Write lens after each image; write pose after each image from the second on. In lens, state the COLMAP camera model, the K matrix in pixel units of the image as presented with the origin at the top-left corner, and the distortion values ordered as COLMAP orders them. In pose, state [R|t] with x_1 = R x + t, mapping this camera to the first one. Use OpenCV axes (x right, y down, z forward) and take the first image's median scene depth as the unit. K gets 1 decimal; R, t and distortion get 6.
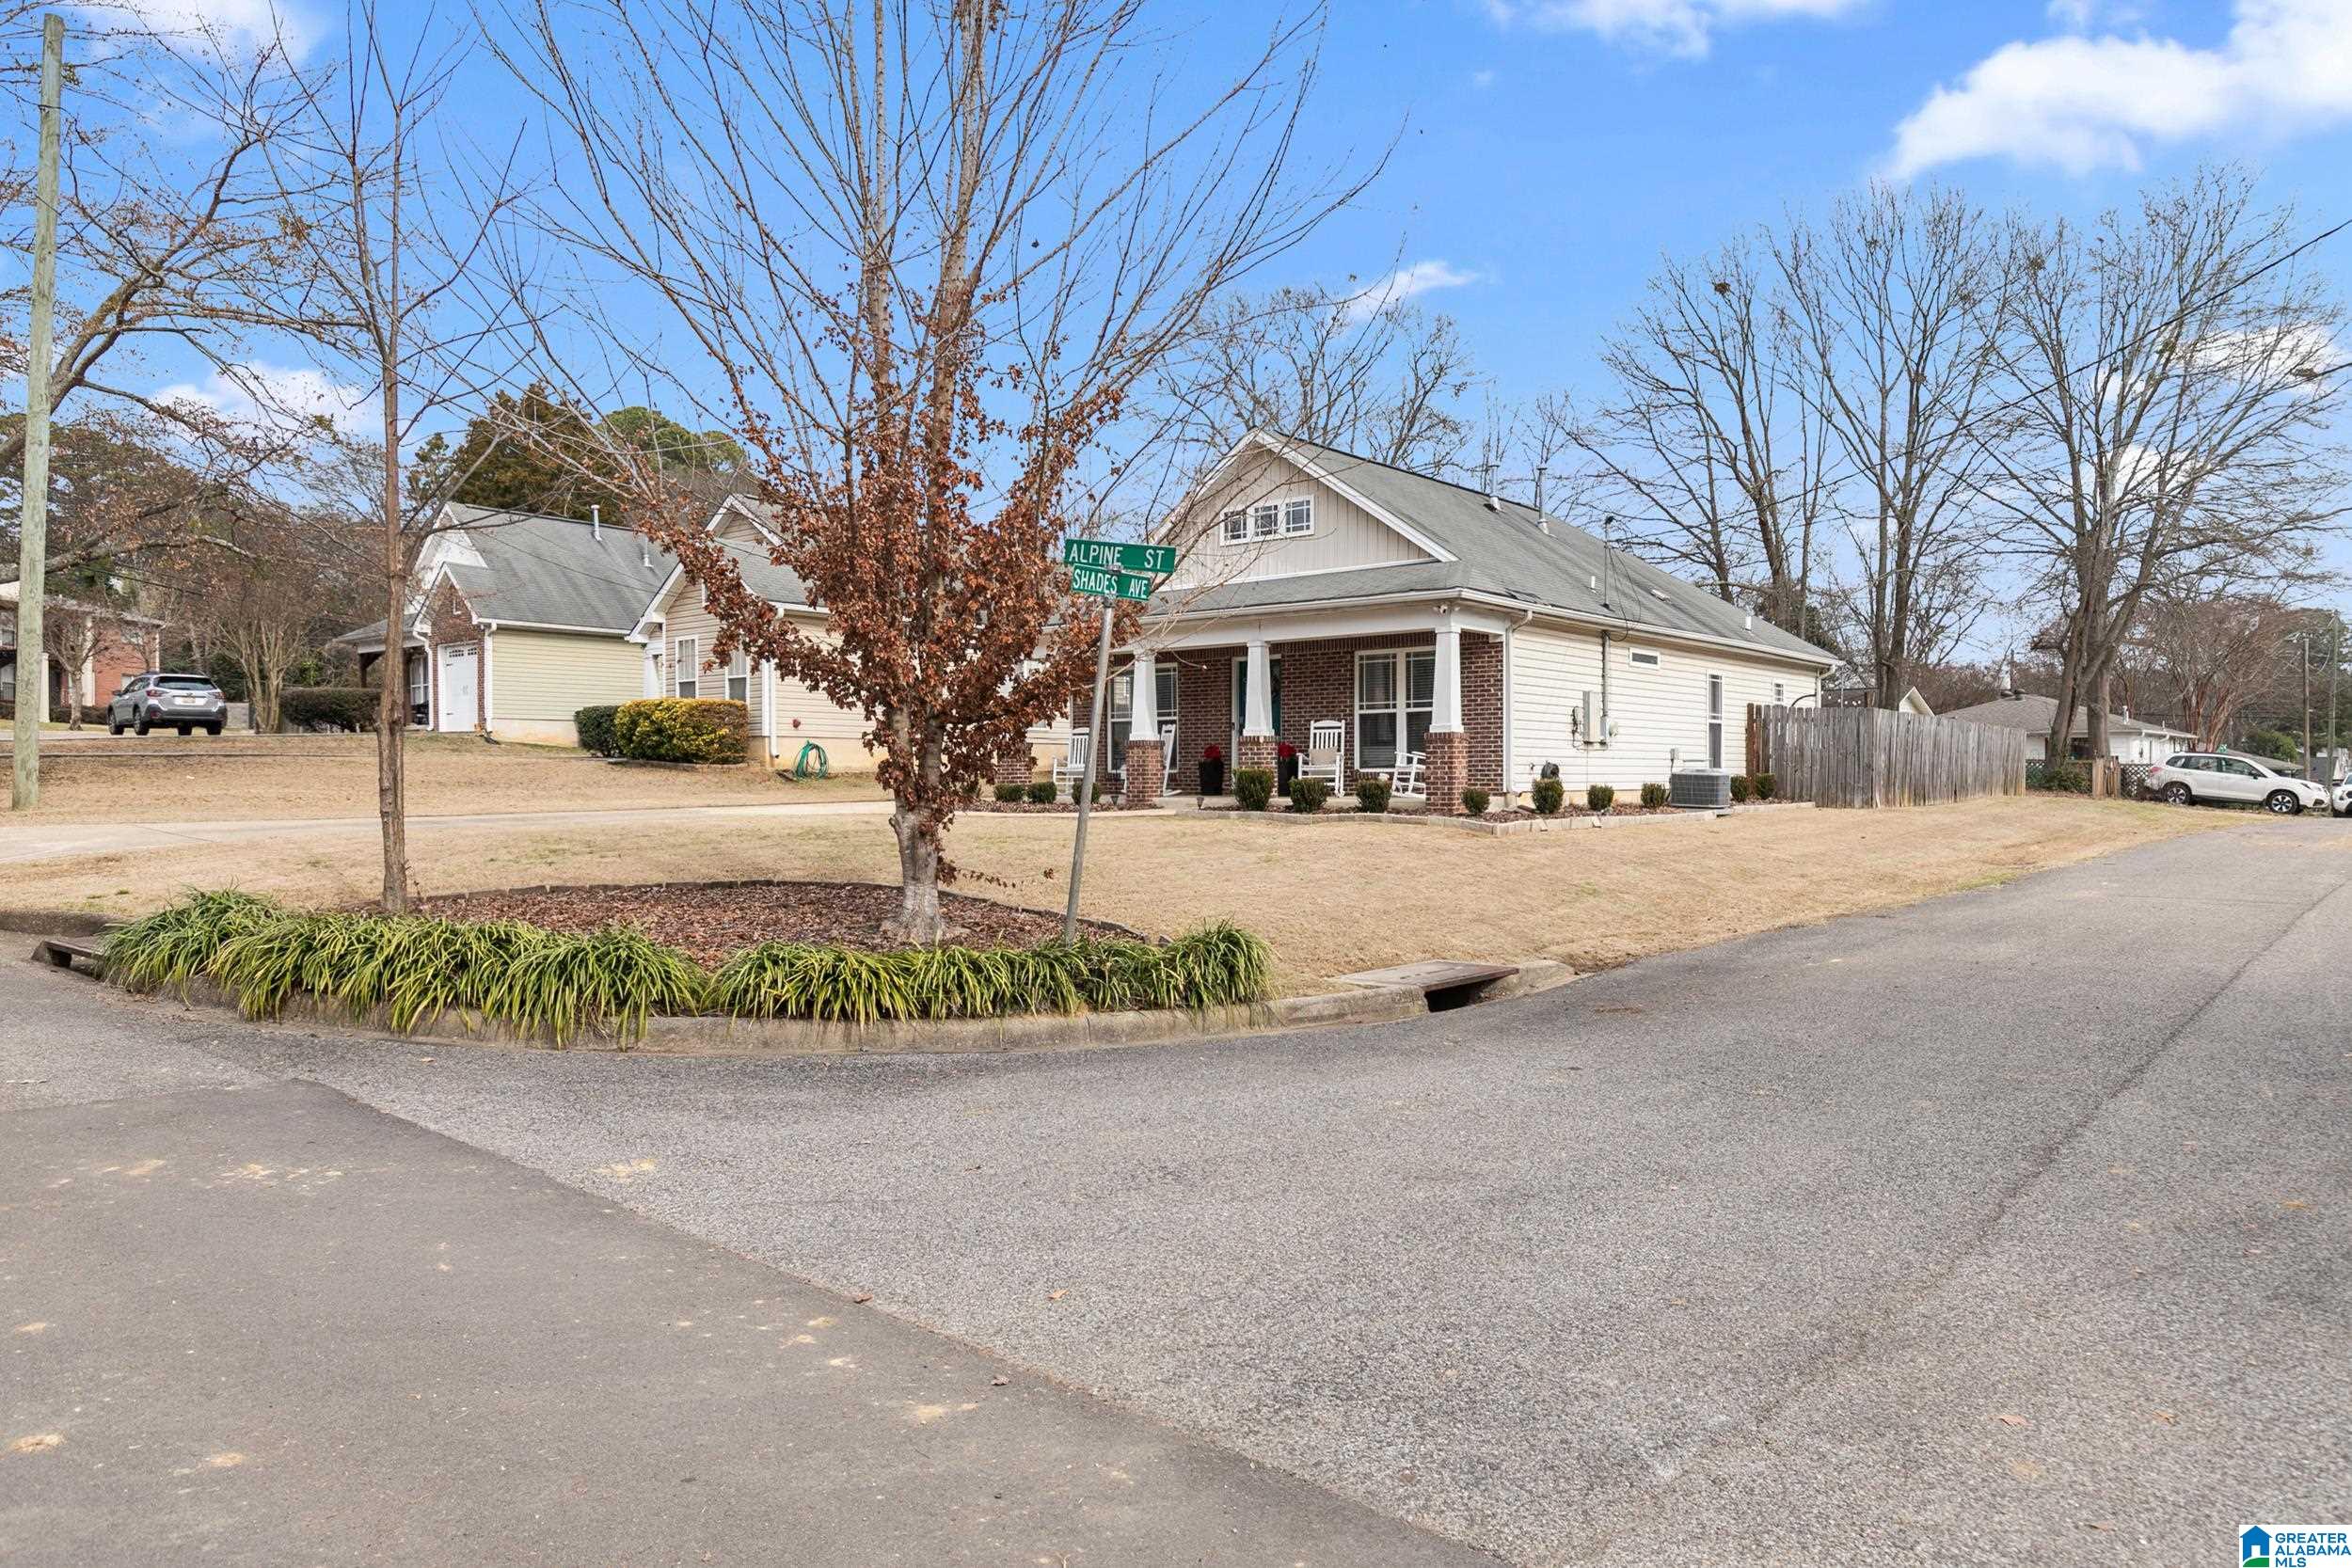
lens RADIAL K [[1523.7, 0, 1176.0], [0, 1523.7, 784.0], [0, 0, 1]] dist [0.004666, 0.000850]
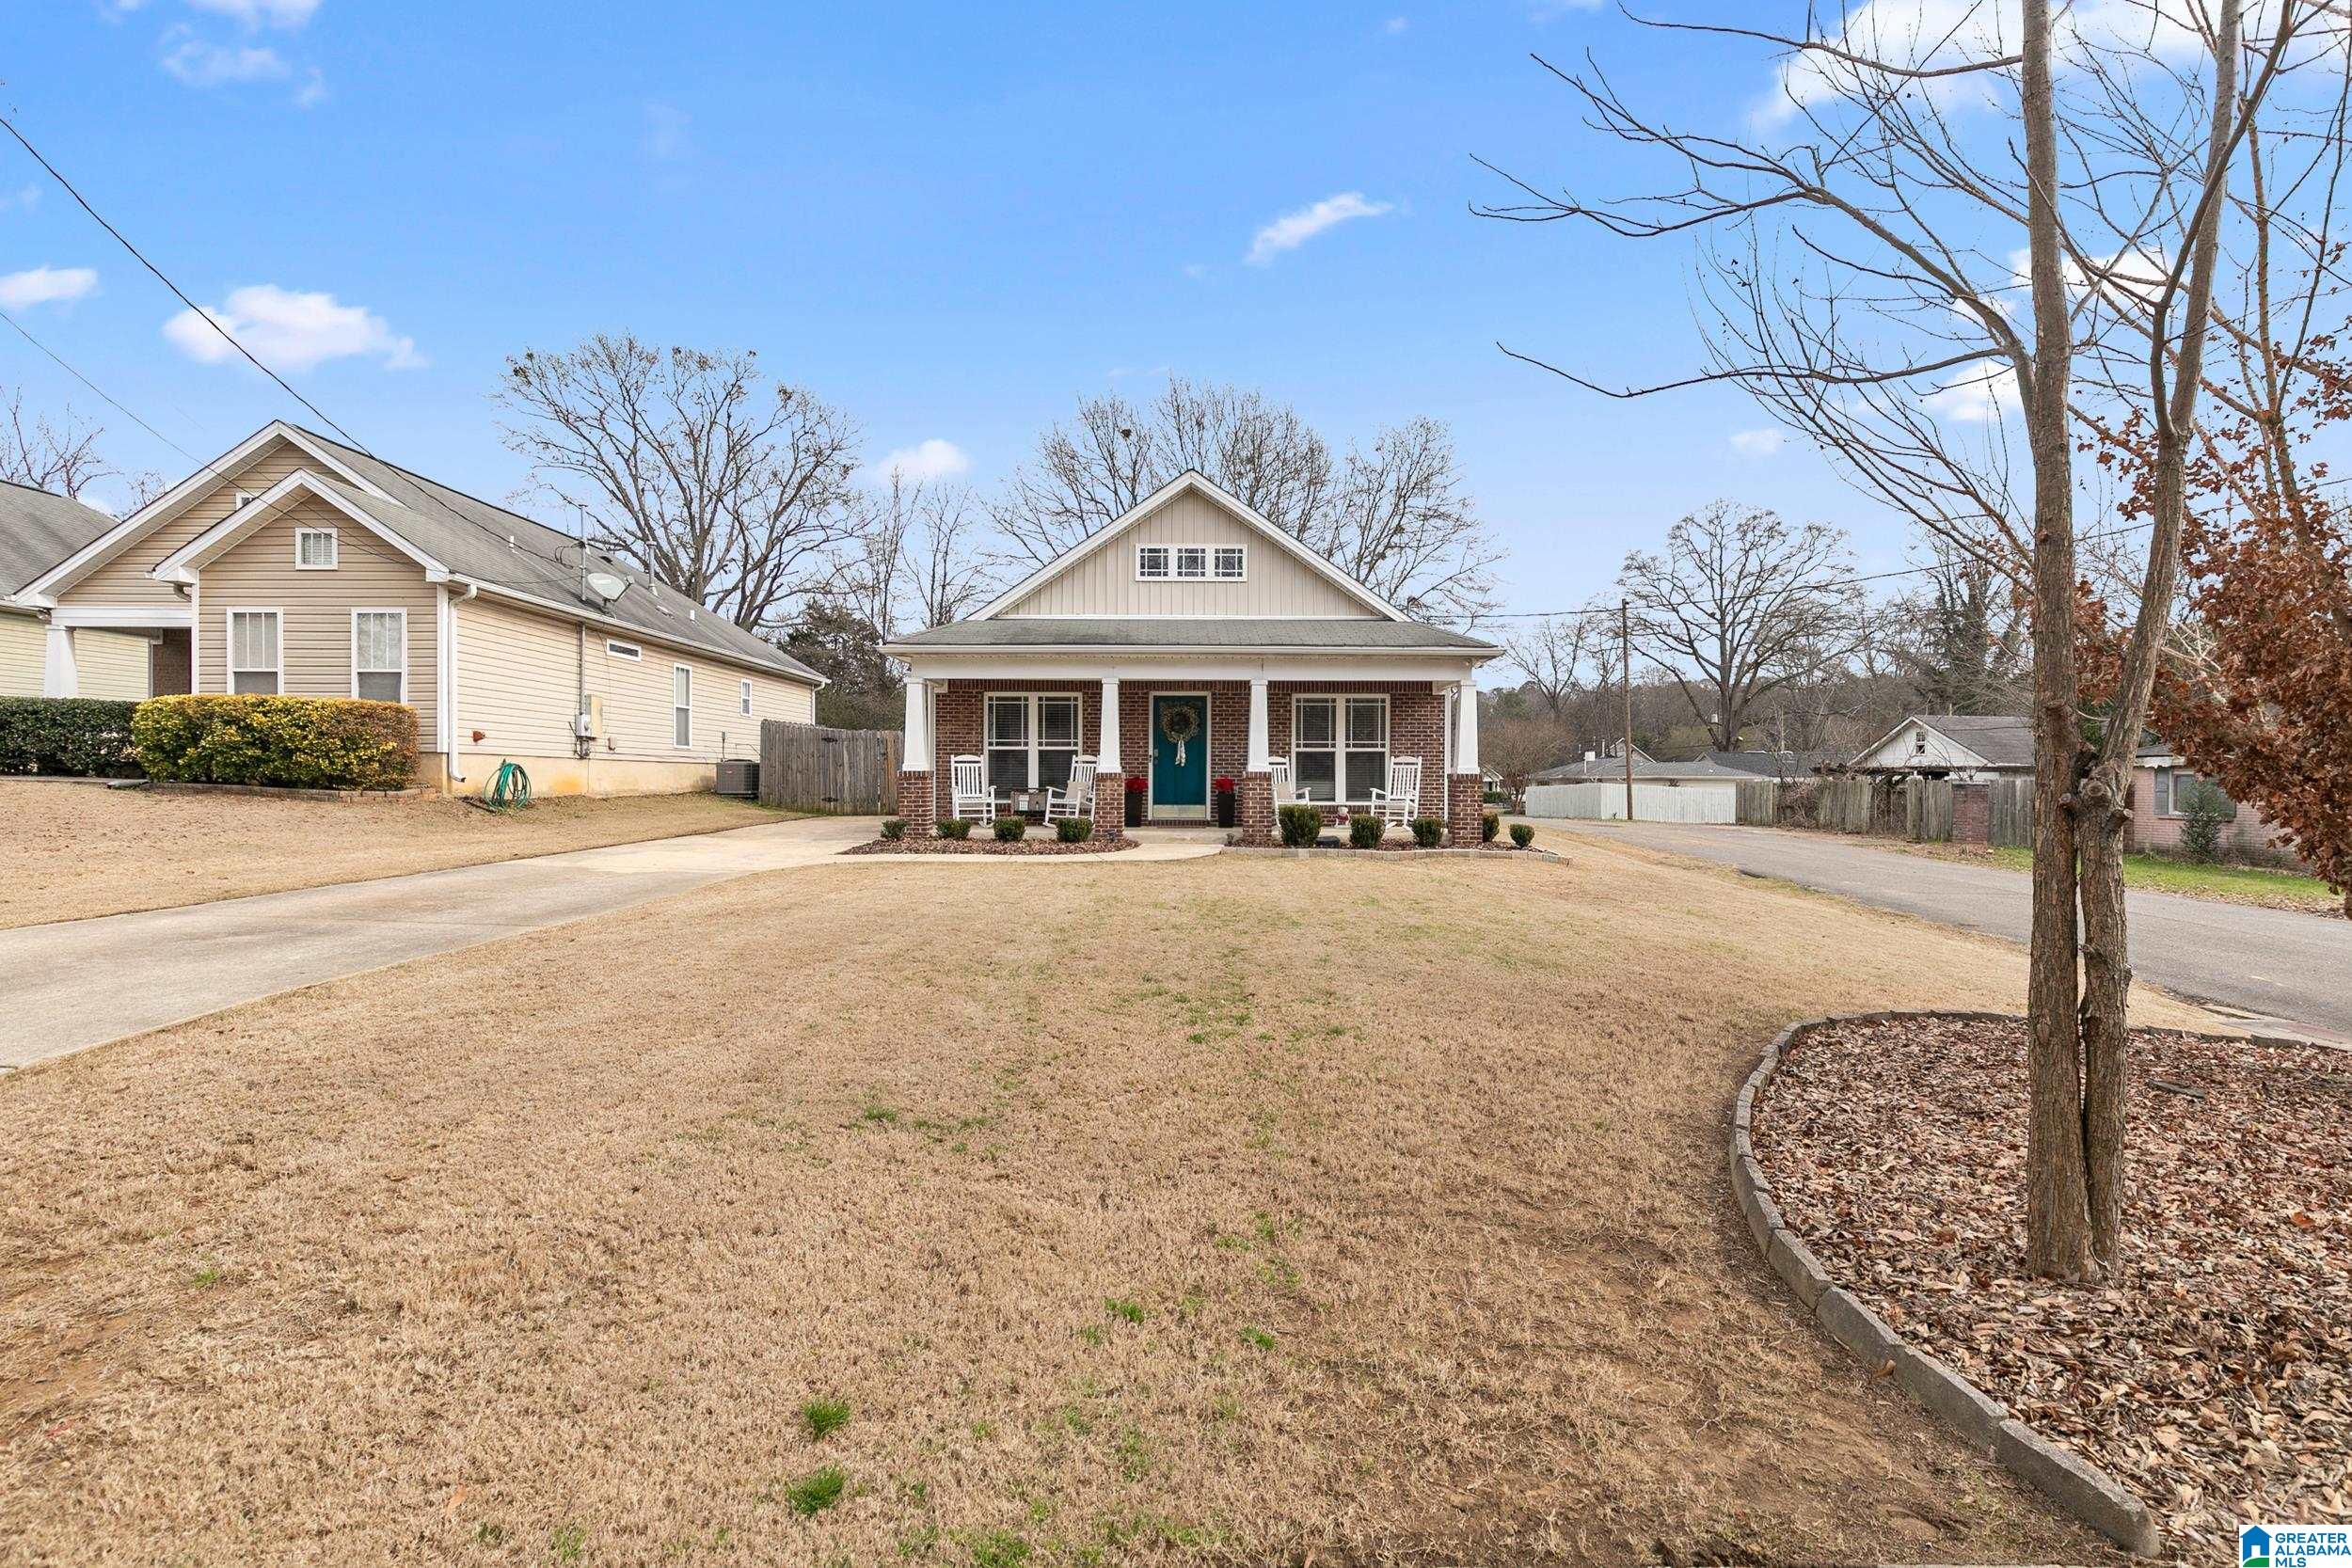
lens RADIAL K [[1069.8, 0, 1184.8], [0, 1069.8, 794.8], [0, 0, 1]] dist [0.004520, 0.000613]
pose [[0.758880, -0.003333, 0.651222, -0.424863], [-0.003429, 0.999953, 0.009115, -0.021034], [-0.651221, -0.009150, 0.758833, 0.453598]]
